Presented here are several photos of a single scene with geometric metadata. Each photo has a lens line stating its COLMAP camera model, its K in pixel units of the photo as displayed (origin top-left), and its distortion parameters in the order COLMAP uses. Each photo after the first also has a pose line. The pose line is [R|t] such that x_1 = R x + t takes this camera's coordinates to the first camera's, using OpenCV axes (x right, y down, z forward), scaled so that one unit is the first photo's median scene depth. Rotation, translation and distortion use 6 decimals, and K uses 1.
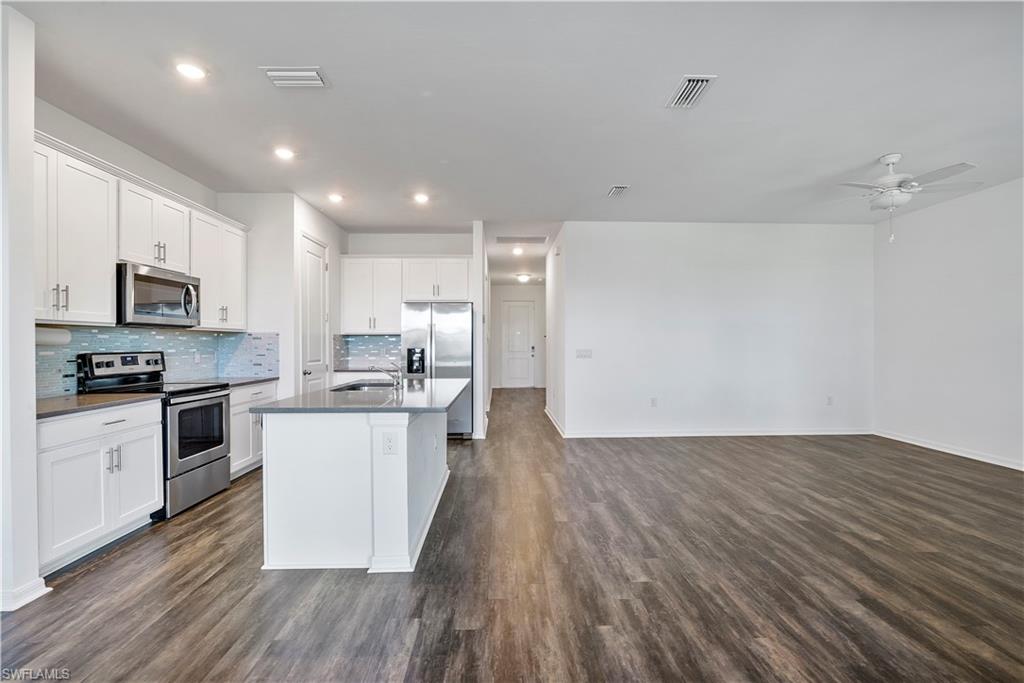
lens RADIAL K [[473.1, 0, 512.1], [0, 473.1, 343.9], [0, 0, 1]] dist [-0.015514, 0.005061]
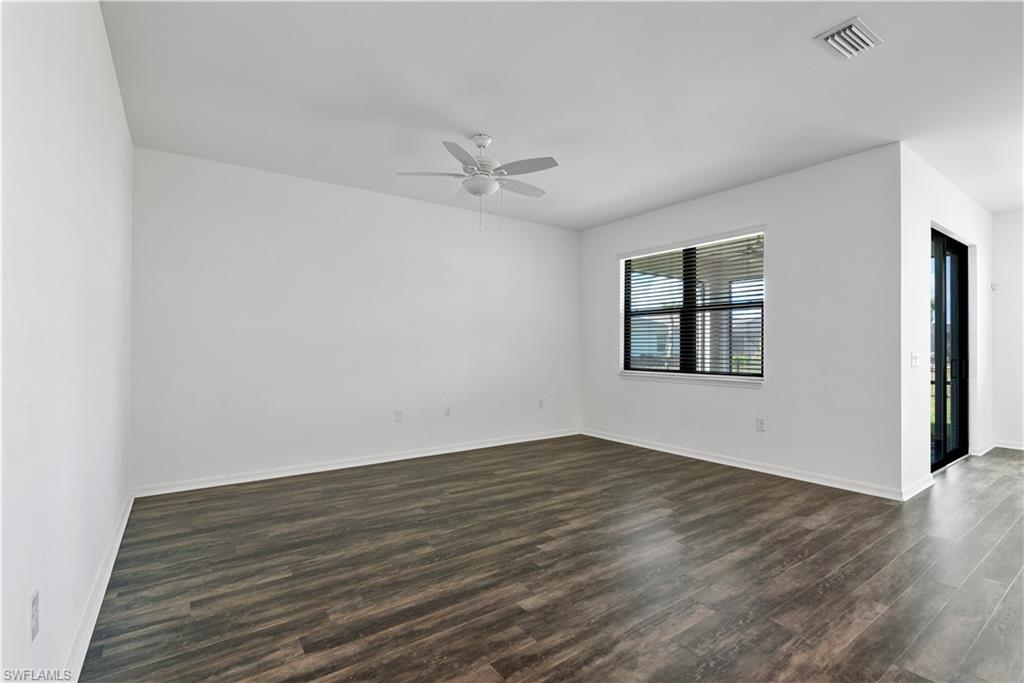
lens RADIAL K [[473.1, 0, 515.7], [0, 473.1, 343.9], [0, 0, 1]] dist [-0.015514, 0.005061]
pose [[-0.563128, 0.010955, 0.826297, 0.023136], [0.003909, 0.999936, -0.010593, 0.014083], [-0.826361, -0.002736, -0.563135, 1.965746]]
